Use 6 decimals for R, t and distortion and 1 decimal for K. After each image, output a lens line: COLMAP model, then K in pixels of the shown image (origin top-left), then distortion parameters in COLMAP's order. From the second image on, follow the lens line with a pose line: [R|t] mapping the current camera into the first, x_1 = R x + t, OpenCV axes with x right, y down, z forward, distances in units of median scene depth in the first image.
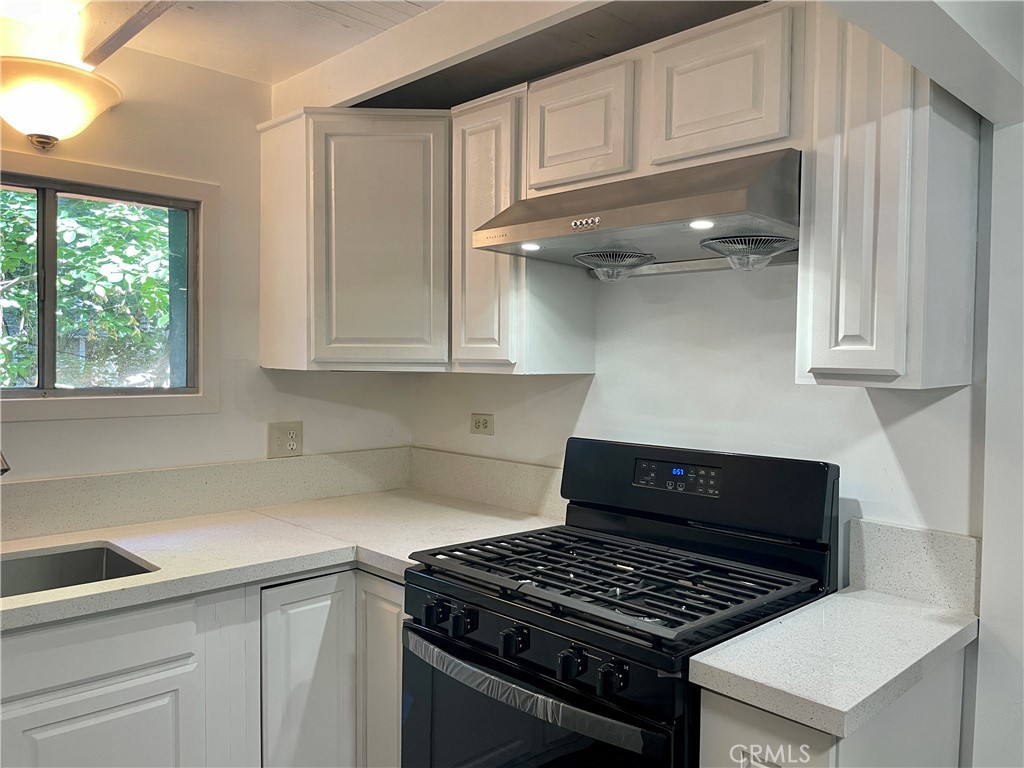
lens RADIAL K [[786.3, 0, 518.5], [0, 786.3, 380.1], [0, 0, 1]] dist [0.083850, -0.114552]
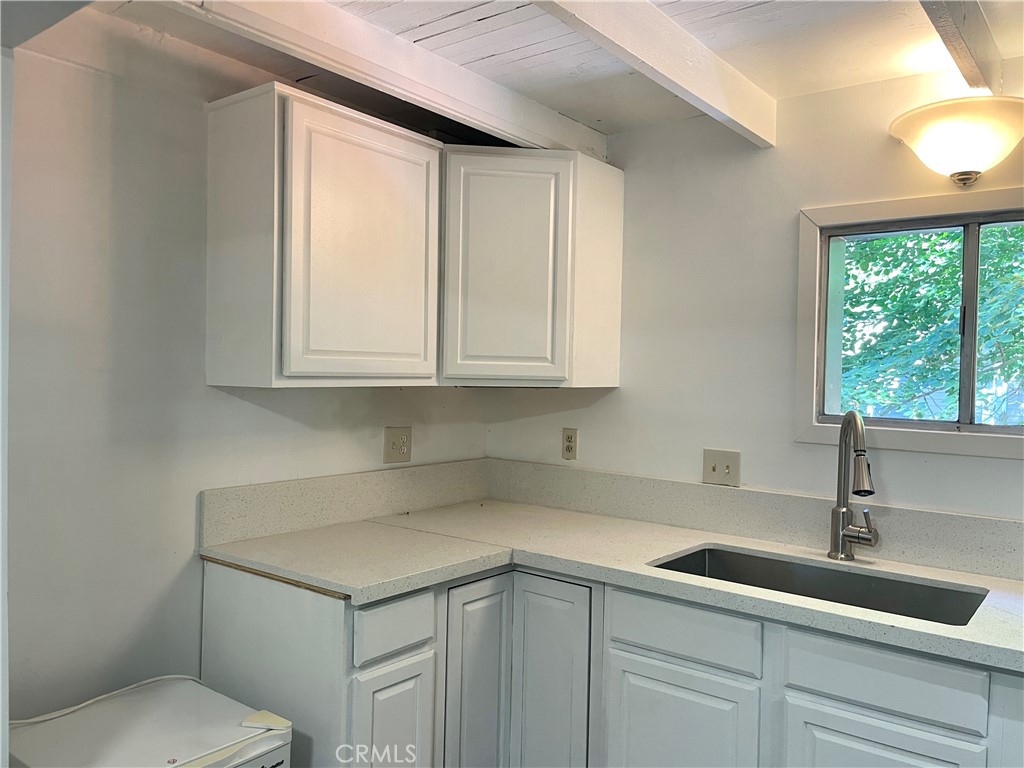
lens RADIAL K [[786.3, 0, 522.3], [0, 786.3, 377.8], [0, 0, 1]] dist [0.083850, -0.114552]
pose [[0.150739, -0.003520, -0.988567, 0.313196], [-0.057158, 0.998290, -0.012270, -0.002185], [0.986920, 0.058354, 0.150280, 0.304696]]
